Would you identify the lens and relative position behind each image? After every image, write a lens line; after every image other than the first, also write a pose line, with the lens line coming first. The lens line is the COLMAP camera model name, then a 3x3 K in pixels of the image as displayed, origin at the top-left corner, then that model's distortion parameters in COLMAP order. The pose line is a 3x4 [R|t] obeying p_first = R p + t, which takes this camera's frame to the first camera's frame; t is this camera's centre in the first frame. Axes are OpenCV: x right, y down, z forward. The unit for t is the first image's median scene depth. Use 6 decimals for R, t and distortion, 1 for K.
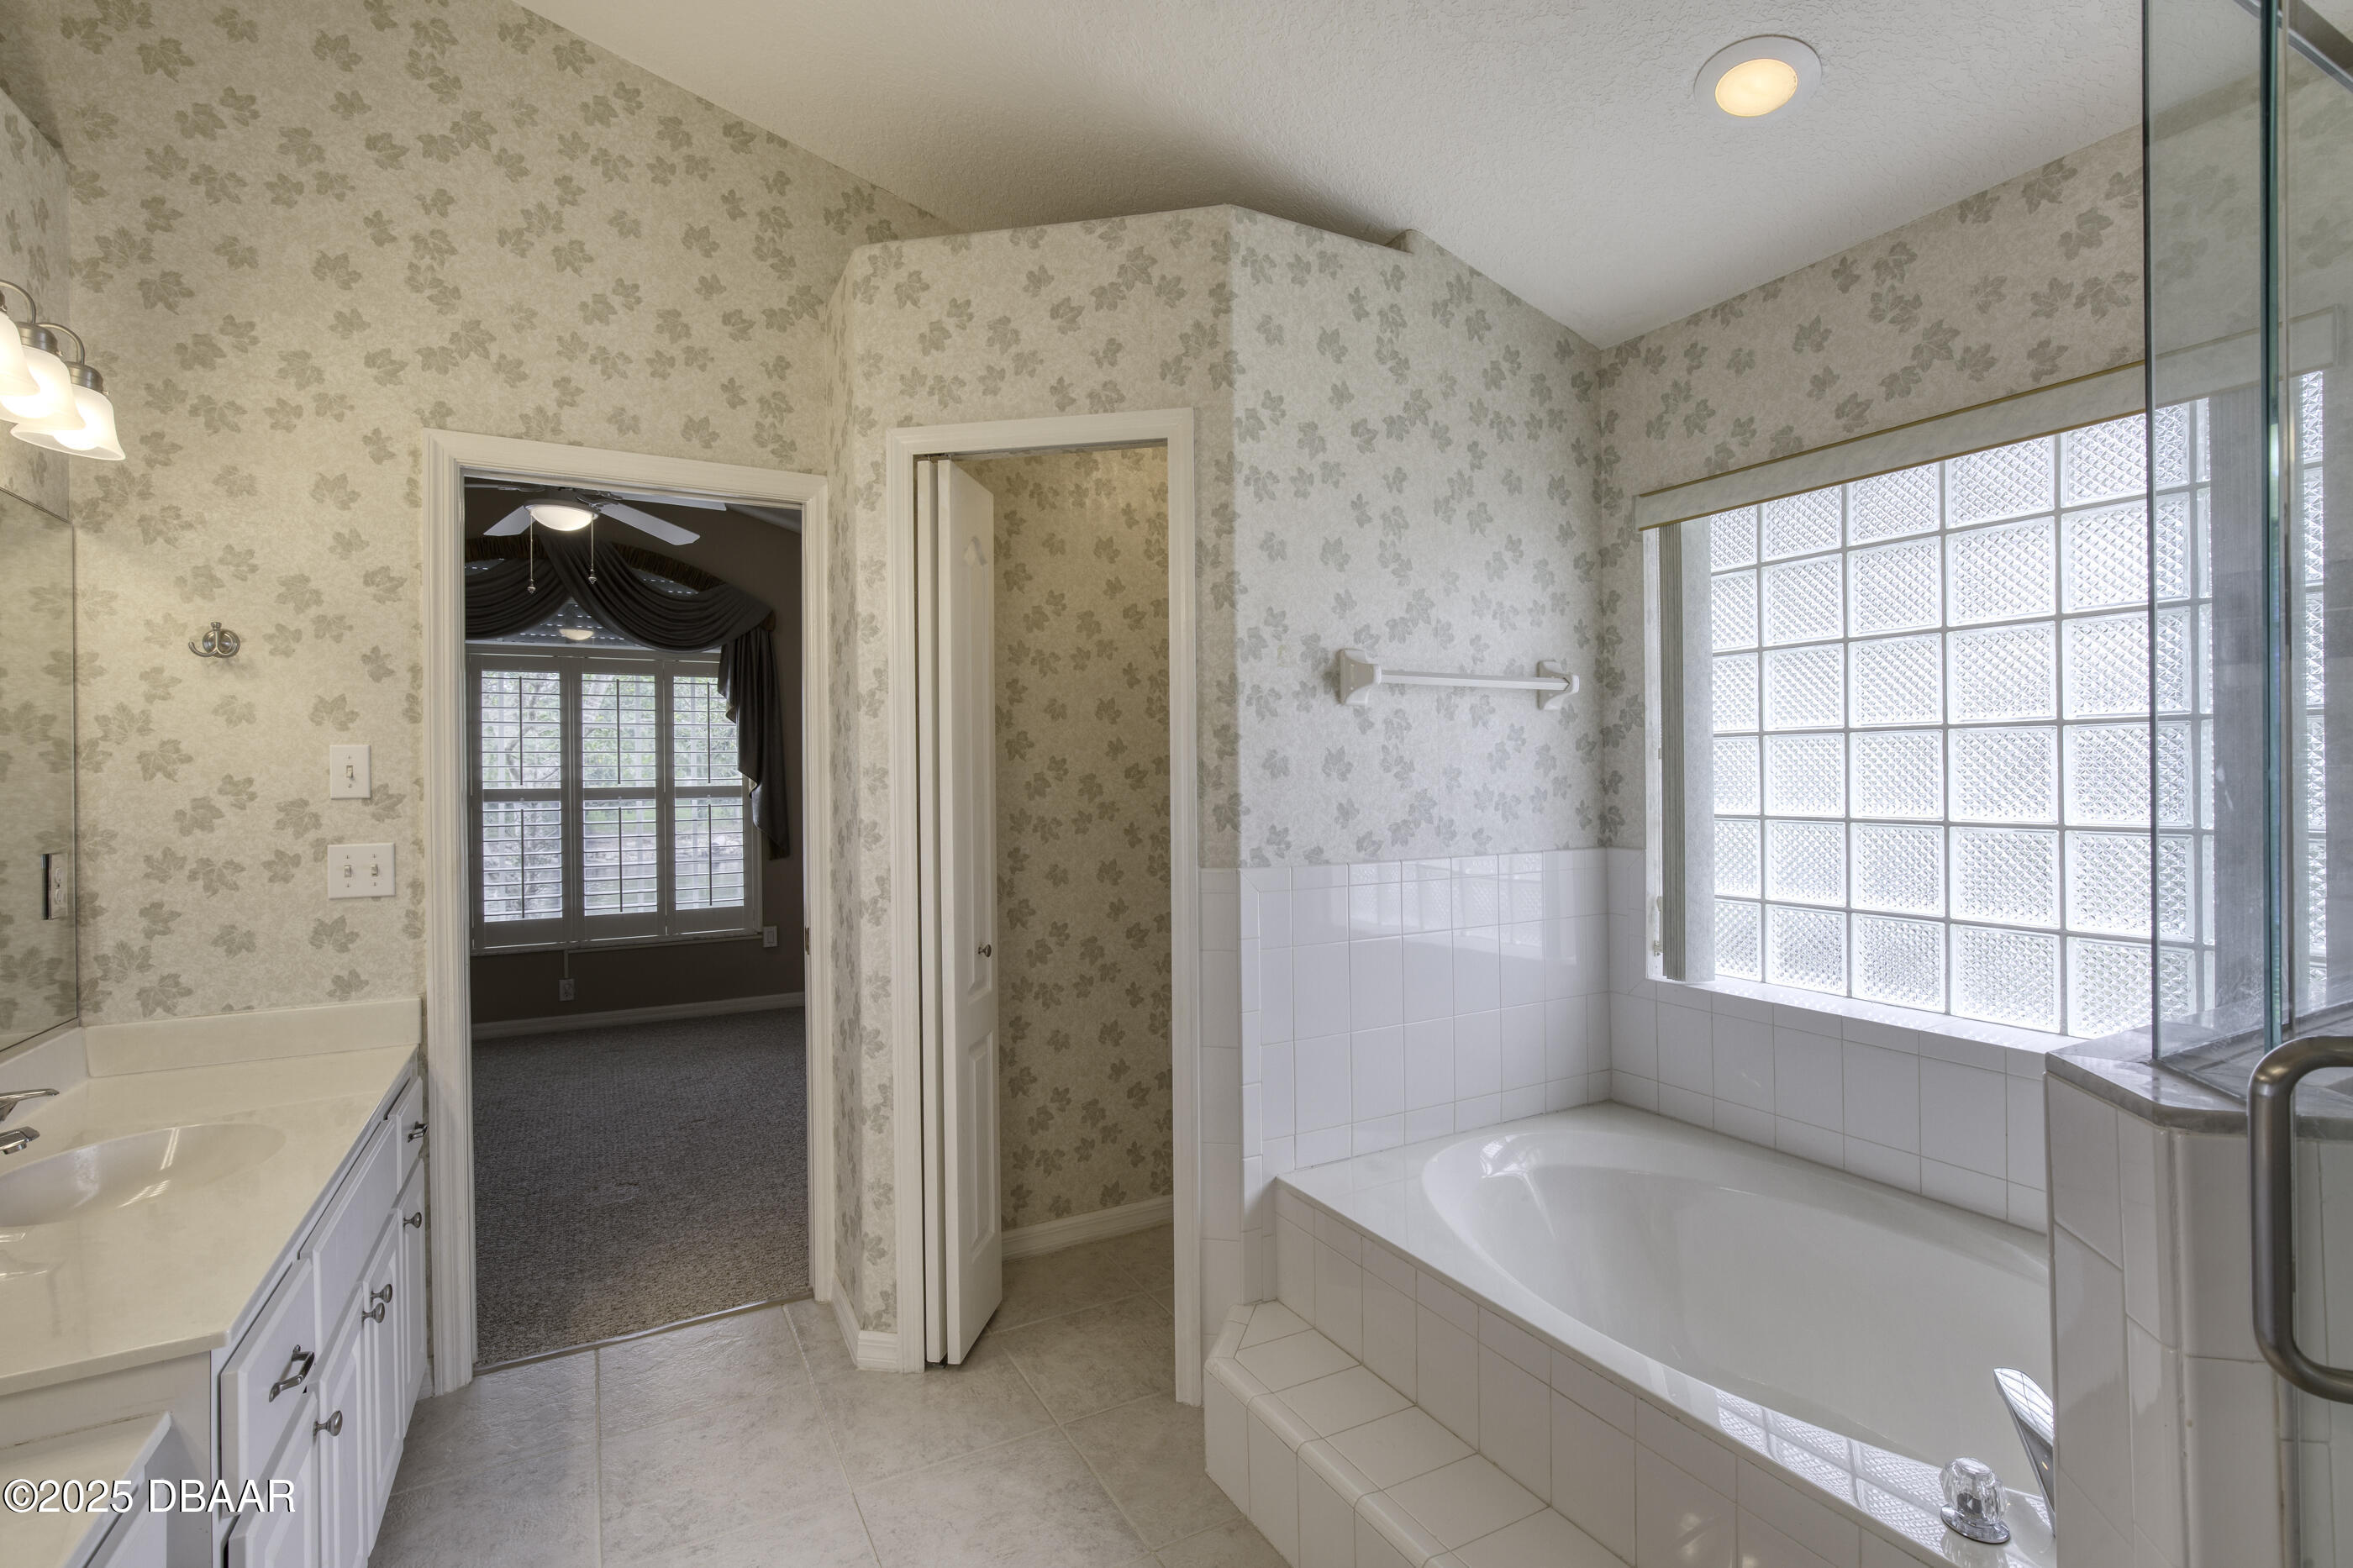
lens RADIAL K [[1078.2, 0, 1187.1], [0, 1078.2, 773.2], [0, 0, 1]] dist [-0.019411, 0.006614]
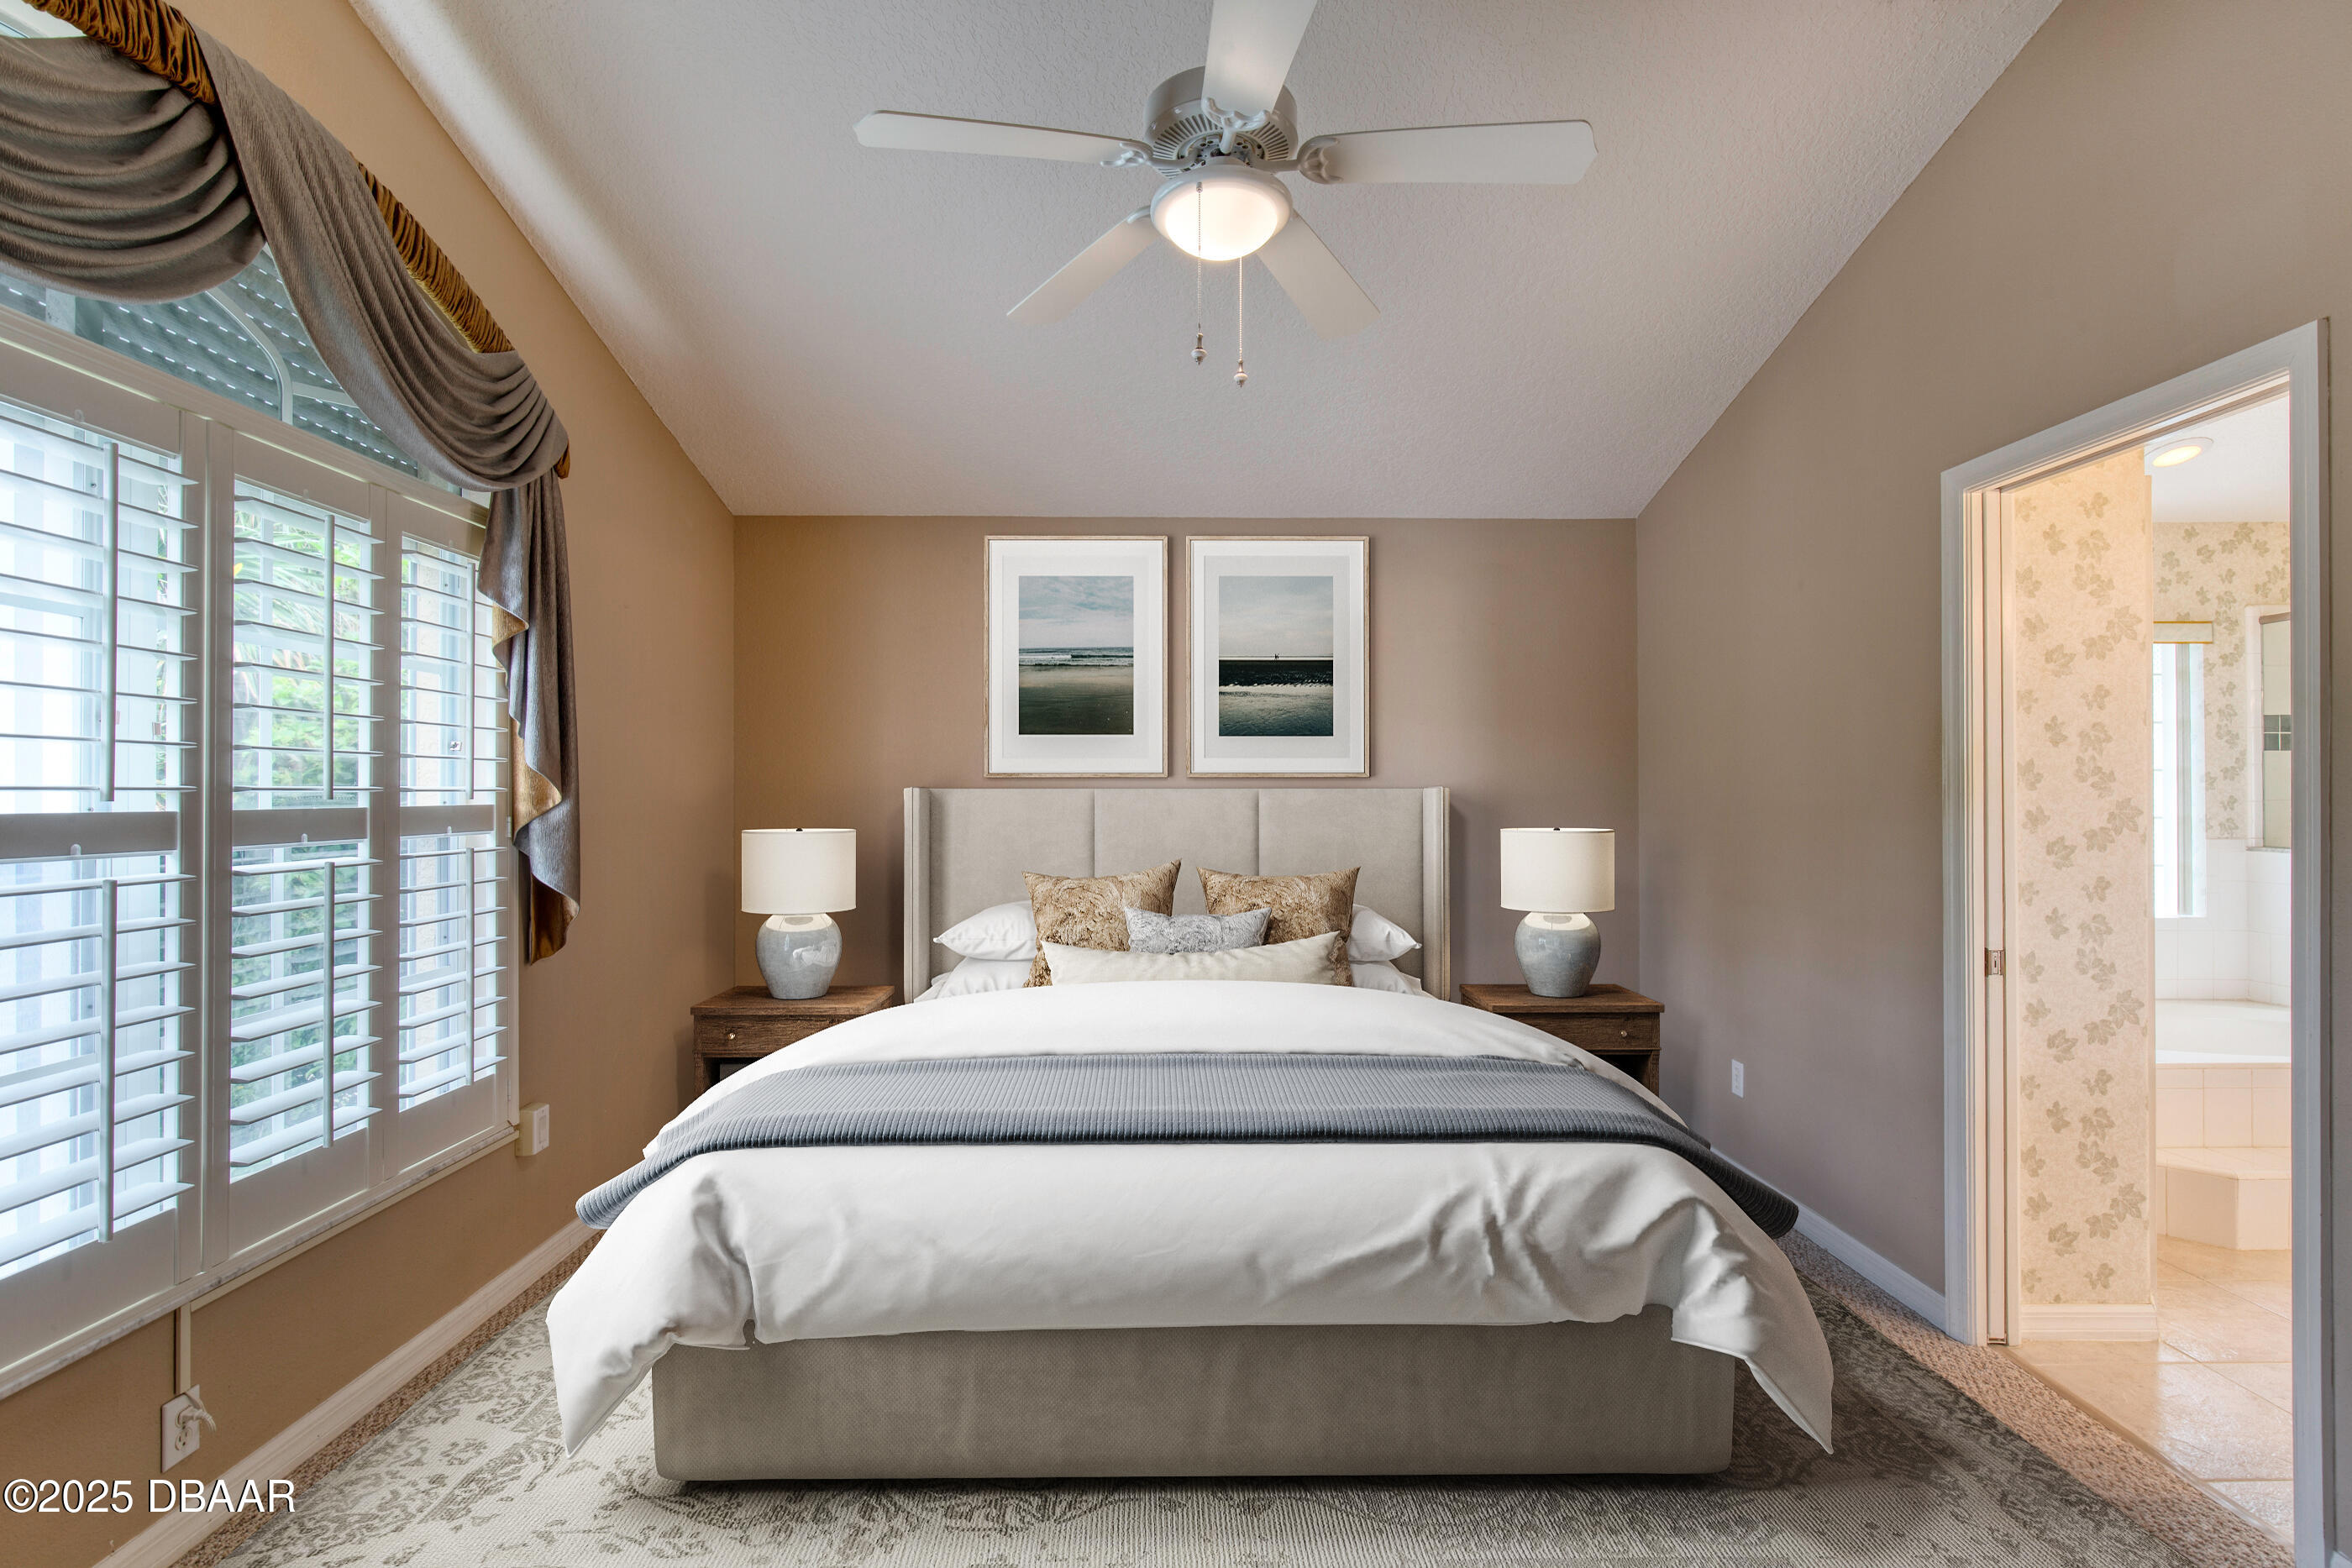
lens RADIAL K [[1077.7, 0, 1173.1], [0, 1077.7, 784.0], [0, 0, 1]] dist [-0.019411, 0.006614]
pose [[0.480503, 0.015712, 0.876852, -0.697691], [-0.002110, 0.999857, -0.016760, 0.010106], [-0.876991, 0.006203, 0.480468, 0.558574]]
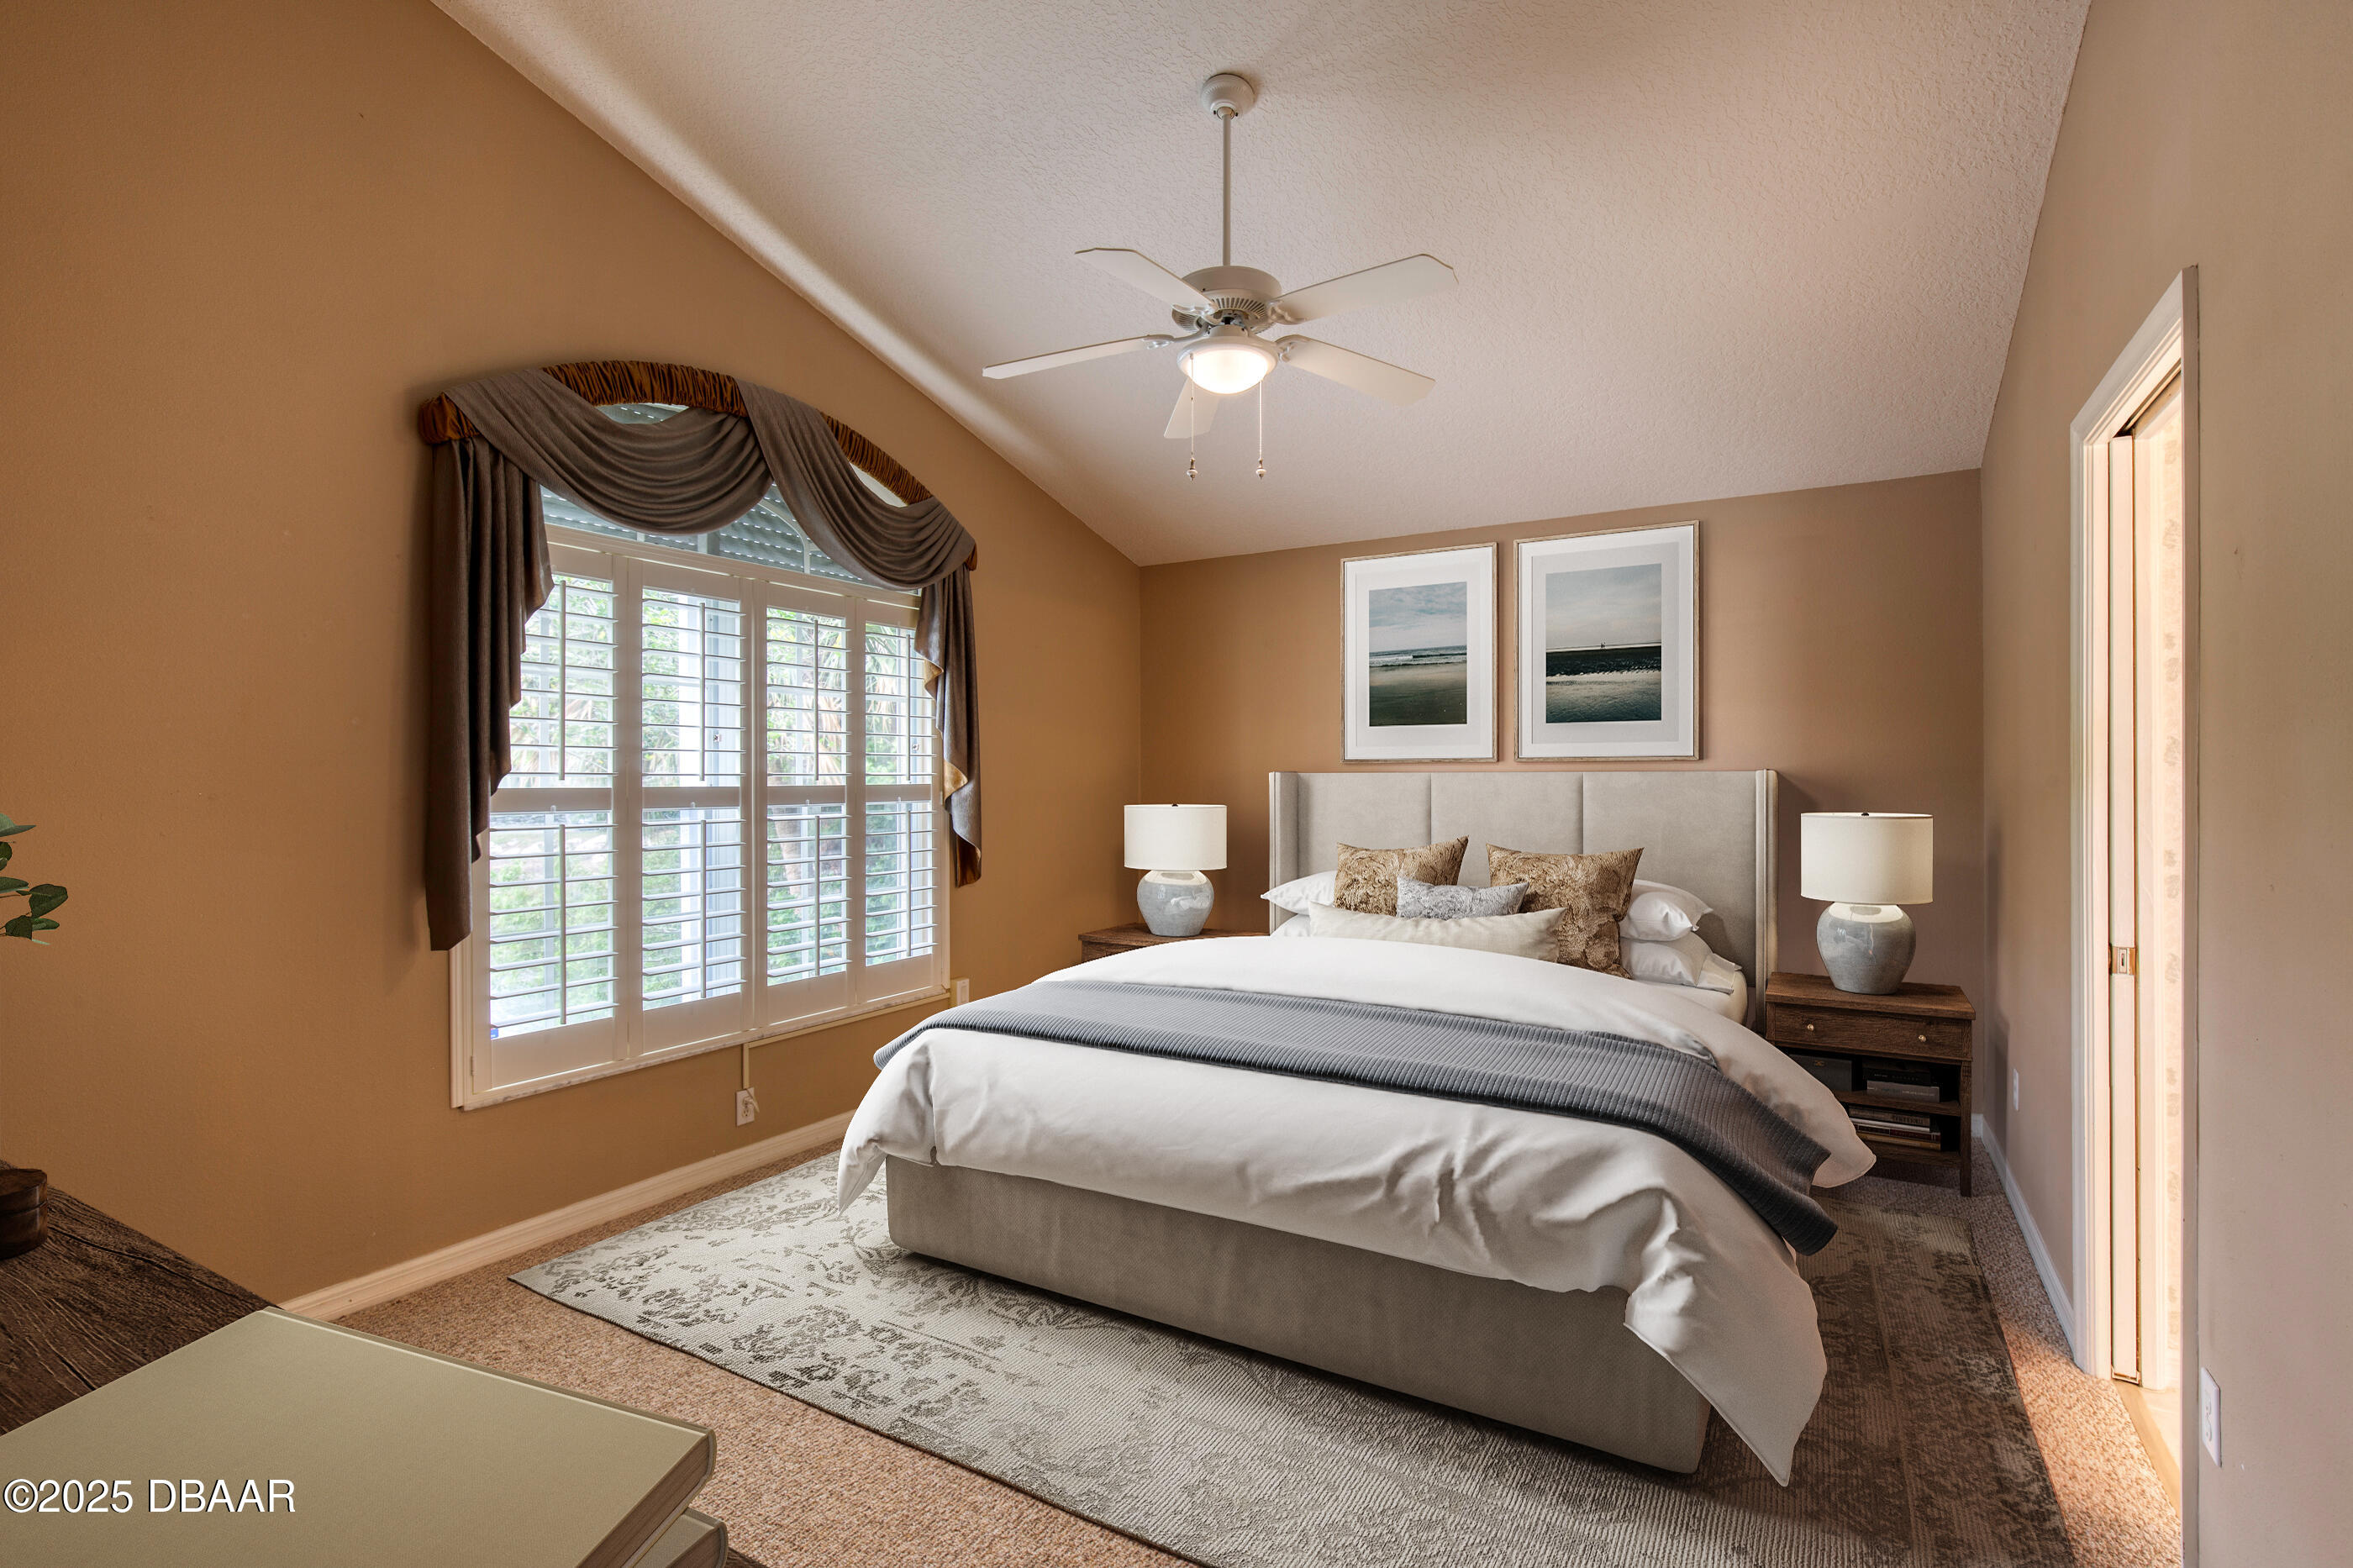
lens RADIAL K [[1078.2, 0, 1192.8], [0, 1078.2, 779.0], [0, 0, 1]] dist [-0.019411, 0.006614]
pose [[0.861558, 0.007816, 0.507599, -0.651959], [-0.005634, 0.999967, -0.005836, 0.011315], [-0.507628, 0.002168, 0.861574, 0.312192]]
